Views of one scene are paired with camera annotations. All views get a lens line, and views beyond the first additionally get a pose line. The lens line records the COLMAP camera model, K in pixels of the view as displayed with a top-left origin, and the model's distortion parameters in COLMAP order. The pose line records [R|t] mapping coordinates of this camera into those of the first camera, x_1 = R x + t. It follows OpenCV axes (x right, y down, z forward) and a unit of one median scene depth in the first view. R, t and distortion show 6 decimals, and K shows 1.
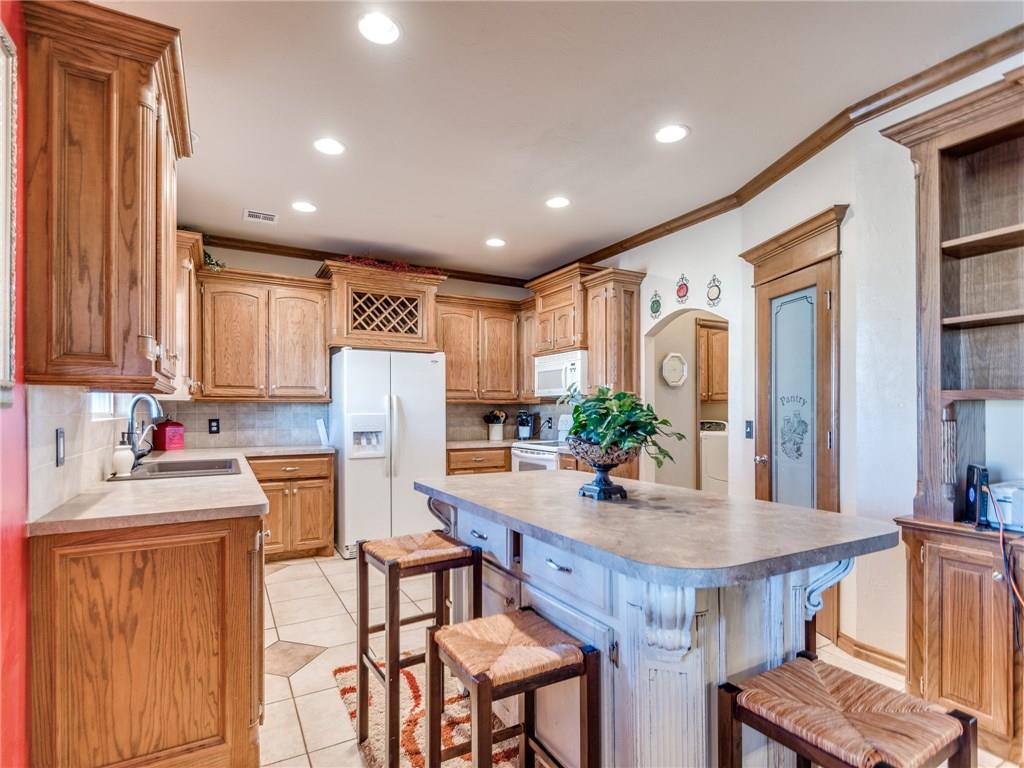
lens RADIAL K [[527.8, 0, 494.8], [0, 527.8, 408.7], [0, 0, 1]] dist [0.011903, -0.005472]
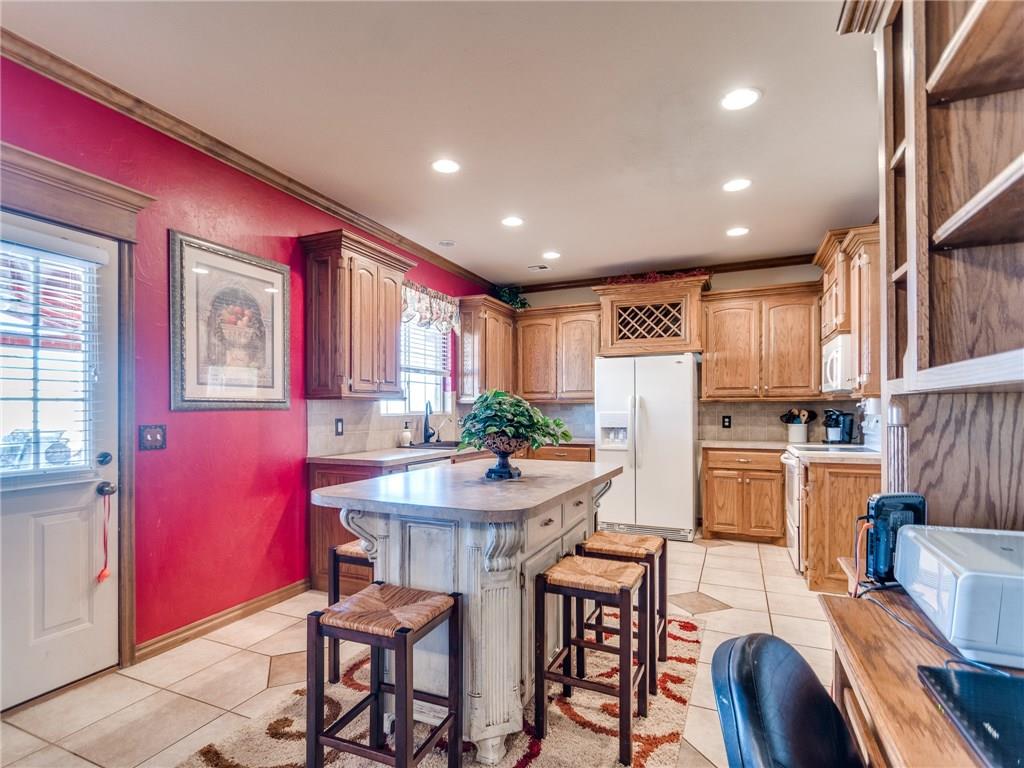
lens RADIAL K [[527.8, 0, 491.2], [0, 527.8, 406.8], [0, 0, 1]] dist [0.011903, -0.005472]
pose [[0.598115, -0.005422, -0.801392, 0.502618], [0.006293, 0.999978, -0.002069, -0.001572], [0.801385, -0.003806, 0.598136, 0.076450]]
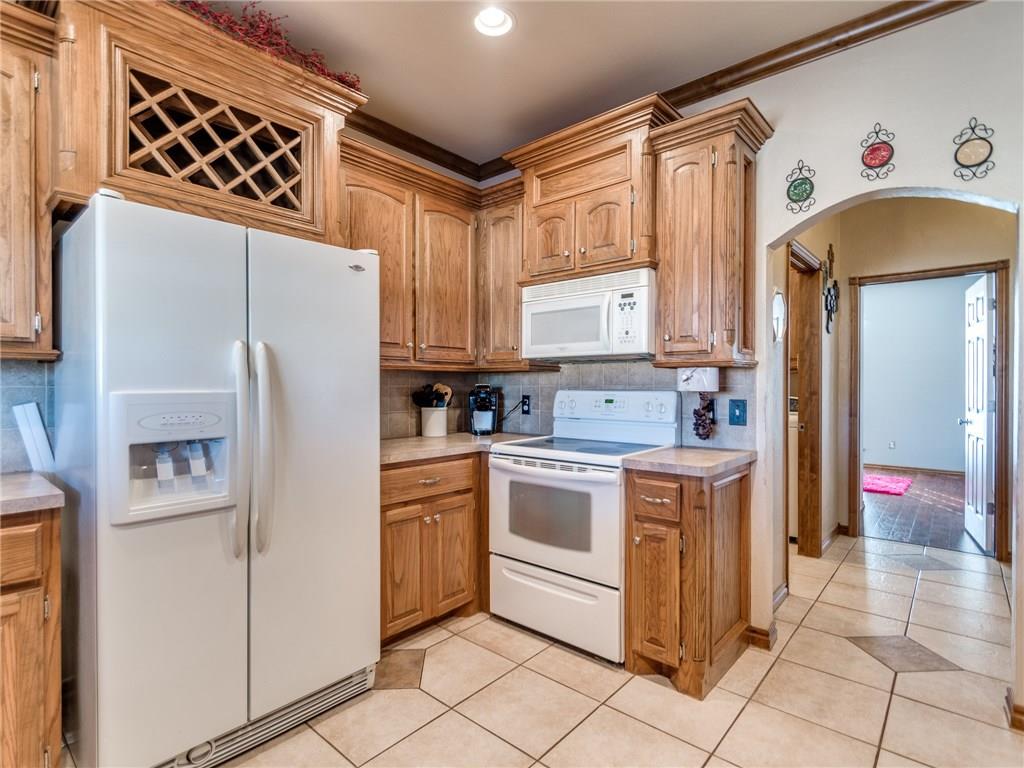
lens RADIAL K [[527.8, 0, 511.2], [0, 527.8, 385.8], [0, 0, 1]] dist [0.011903, -0.005472]
pose [[0.937128, 0.000739, 0.348986, -0.145682], [-0.003178, 0.999974, 0.006417, 0.002894], [-0.348972, -0.007123, 0.937106, 0.553471]]
